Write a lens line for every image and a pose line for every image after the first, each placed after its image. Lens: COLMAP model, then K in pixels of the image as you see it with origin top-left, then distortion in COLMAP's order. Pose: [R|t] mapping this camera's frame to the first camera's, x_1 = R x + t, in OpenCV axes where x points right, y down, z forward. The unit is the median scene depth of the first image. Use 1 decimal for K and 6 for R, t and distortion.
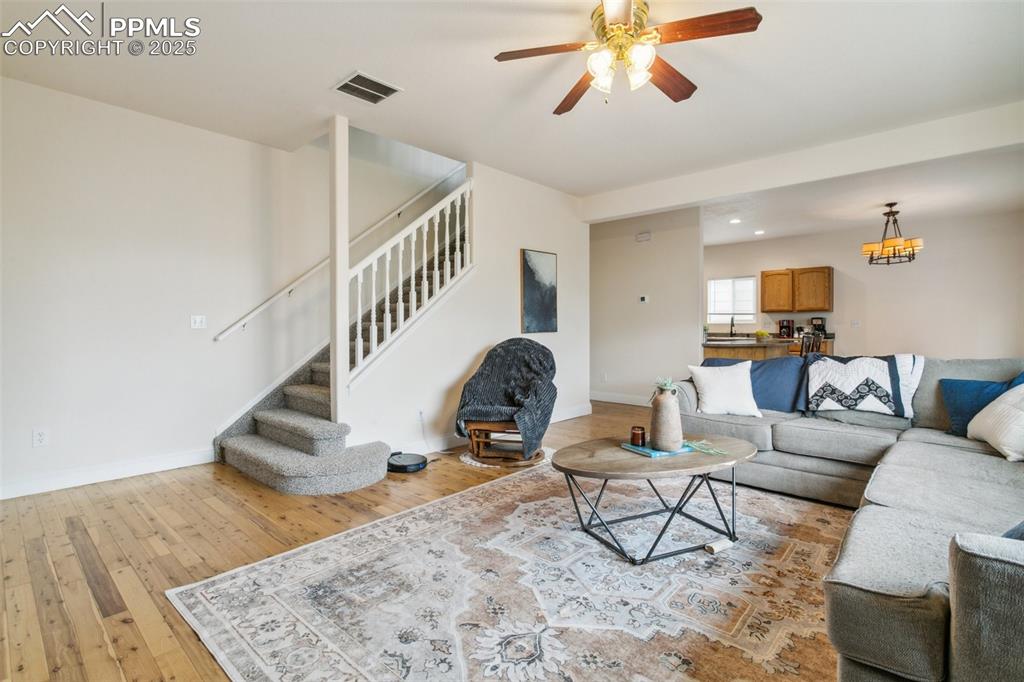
lens RADIAL K [[487.5, 0, 504.2], [0, 487.5, 329.4], [0, 0, 1]] dist [0.001107, 0.000493]
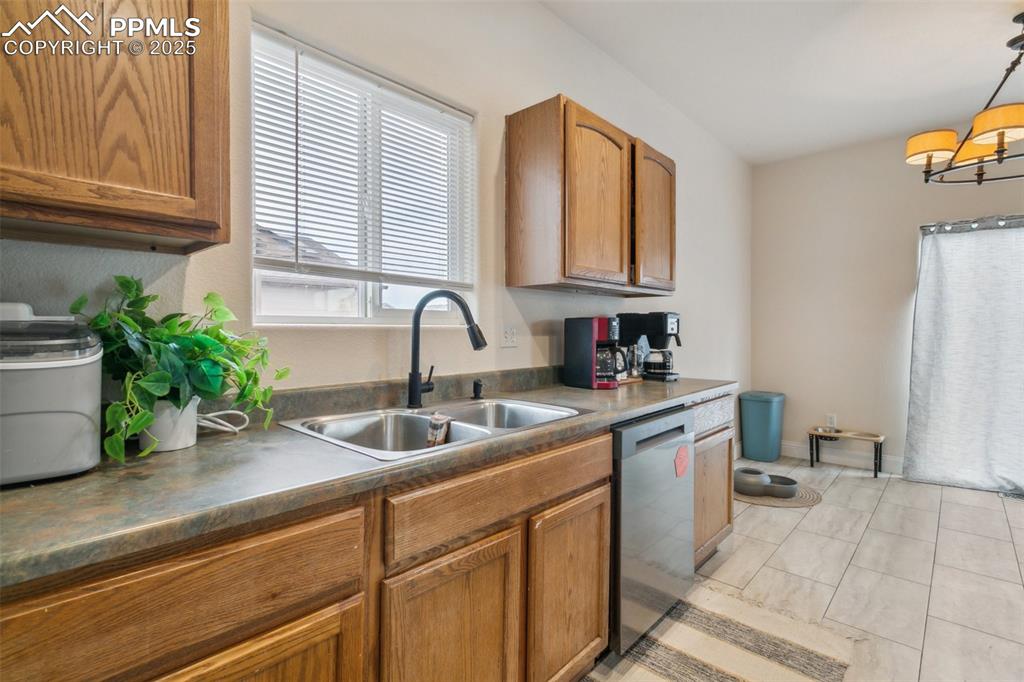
lens RADIAL K [[486.8, 0, 503.7], [0, 486.8, 332.7], [0, 0, 1]] dist [0.001635, 0.000761]
pose [[0.009359, -0.004117, 0.999948, 0.675113], [0.004624, 0.999981, 0.004074, -0.026980], [-0.999946, 0.004586, 0.009378, 2.265030]]
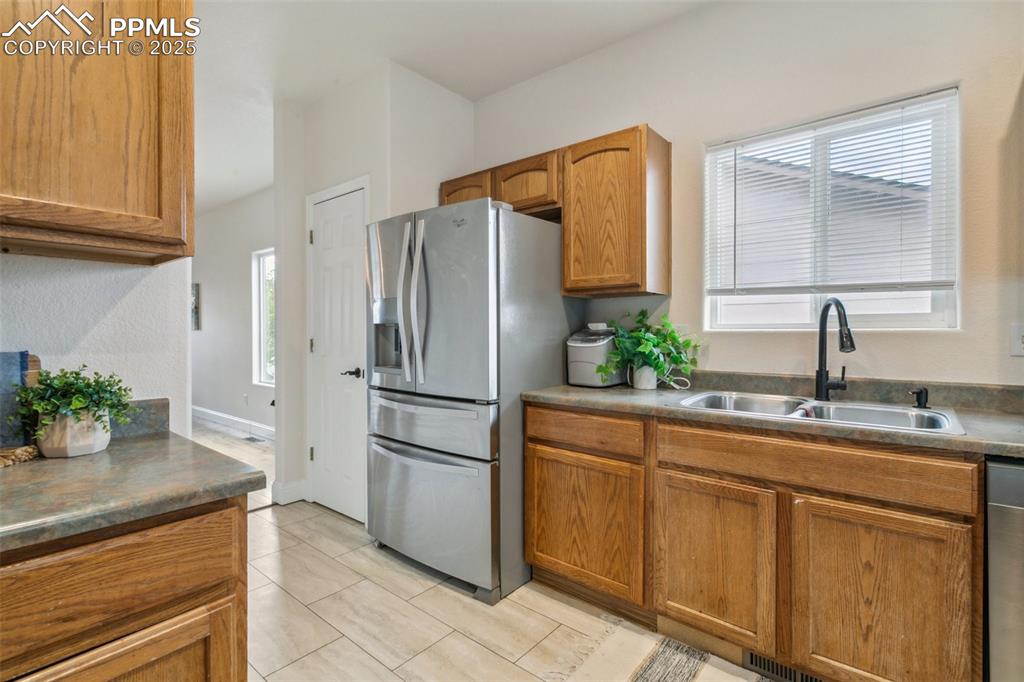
lens RADIAL K [[483.9, 0, 505.9], [0, 483.9, 334.2], [0, 0, 1]] dist [0.001583, 0.000548]
pose [[0.999005, 0.002267, 0.044531, 0.757823], [-0.002136, 0.999993, -0.002991, -0.024897], [-0.044538, 0.002893, 0.999004, 1.878277]]
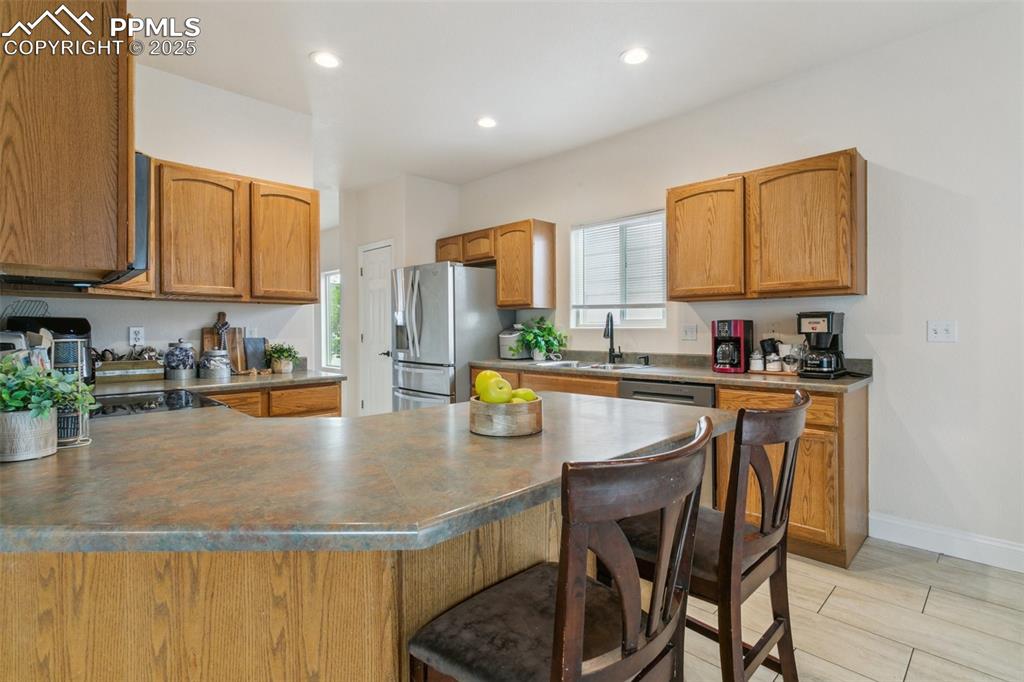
lens RADIAL K [[491.0, 0, 507.2], [0, 491.0, 331.3], [0, 0, 1]] dist [-0.000482, 0.000505]
pose [[0.998662, -0.002036, -0.051664, 0.938328], [0.002034, 0.999998, -0.000080, -0.024855], [0.051664, -0.000025, 0.998665, 1.372034]]
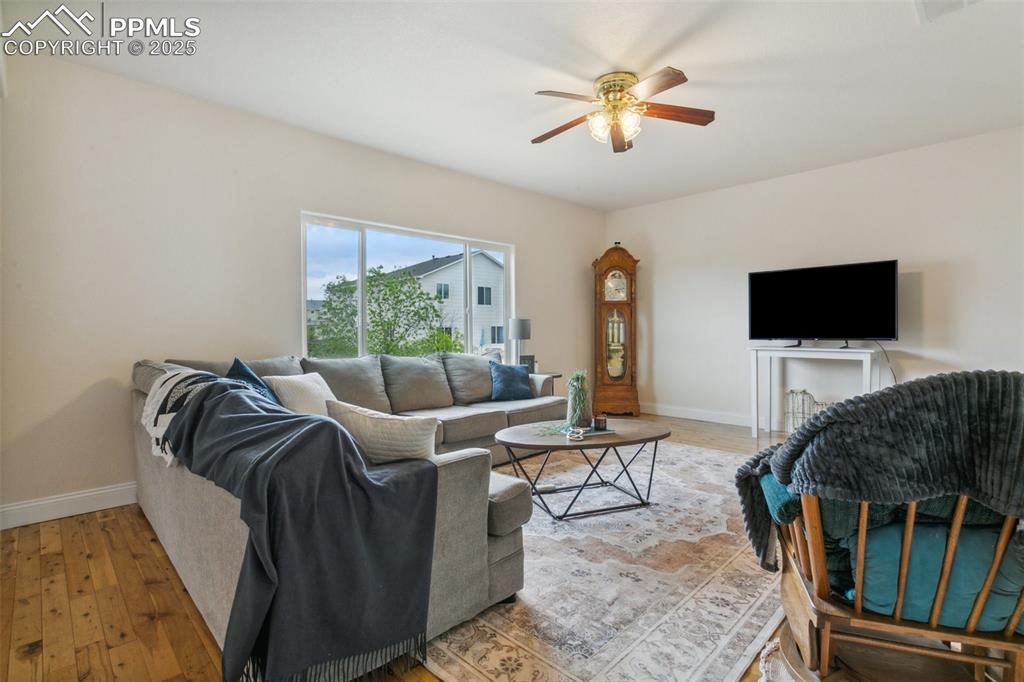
lens RADIAL K [[483.9, 0, 505.9], [0, 483.9, 334.2], [0, 0, 1]] dist [0.001583, 0.000548]
pose [[-0.998497, 0.010125, 0.053869, 0.285088], [0.010721, 0.999884, 0.010792, -0.004781], [-0.053754, 0.011353, -0.998490, 1.421565]]
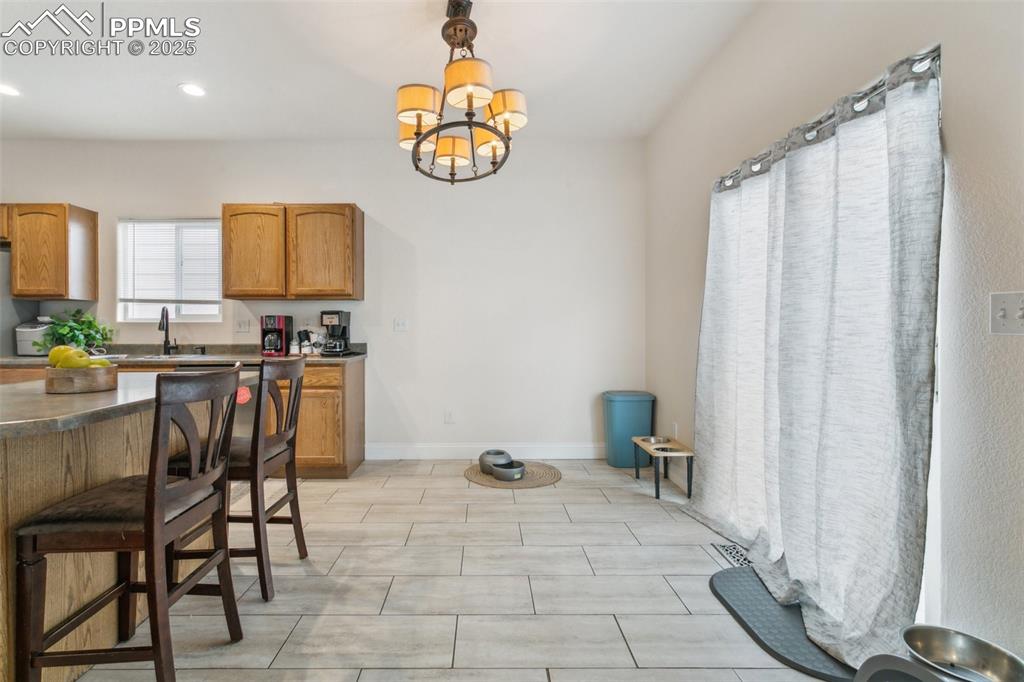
lens RADIAL K [[495.1, 0, 486.0], [0, 495.1, 329.9], [0, 0, 1]] dist [-0.001619, 0.000093]
pose [[0.735685, 0.000064, 0.677324, 0.884702], [0.002592, 0.999992, -0.002909, -0.008806], [-0.677319, 0.003895, 0.735679, 1.136612]]
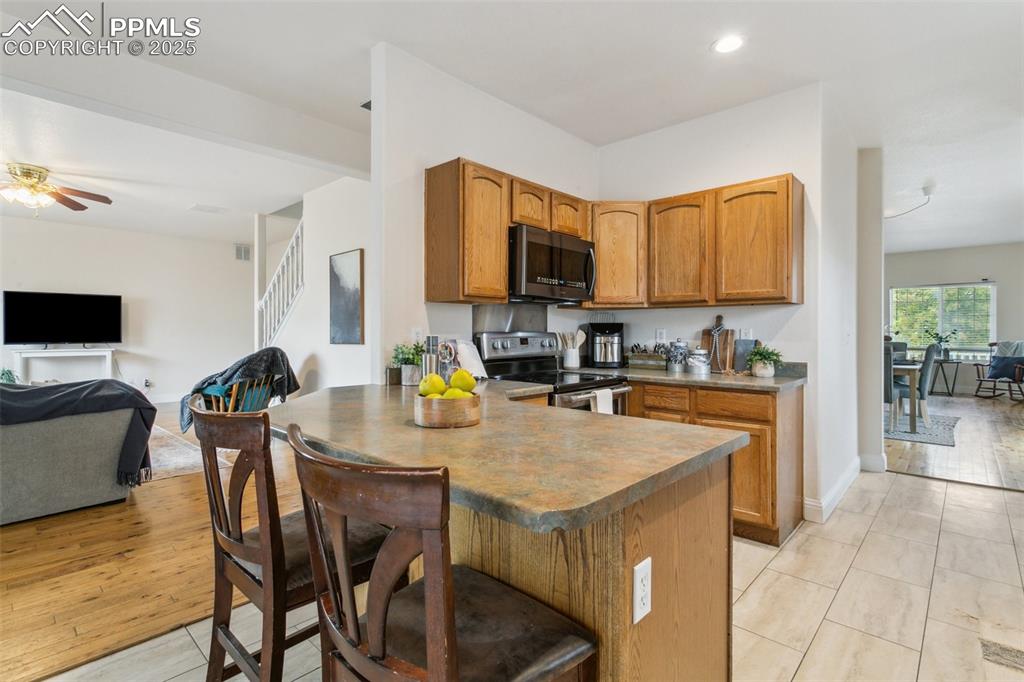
lens RADIAL K [[487.5, 0, 504.2], [0, 487.5, 329.4], [0, 0, 1]] dist [0.001107, 0.000493]
pose [[-0.007120, 0.000028, -0.999975, 1.301065], [-0.005816, 0.999983, 0.000070, -0.029647], [0.999958, 0.005816, -0.007119, 1.762111]]
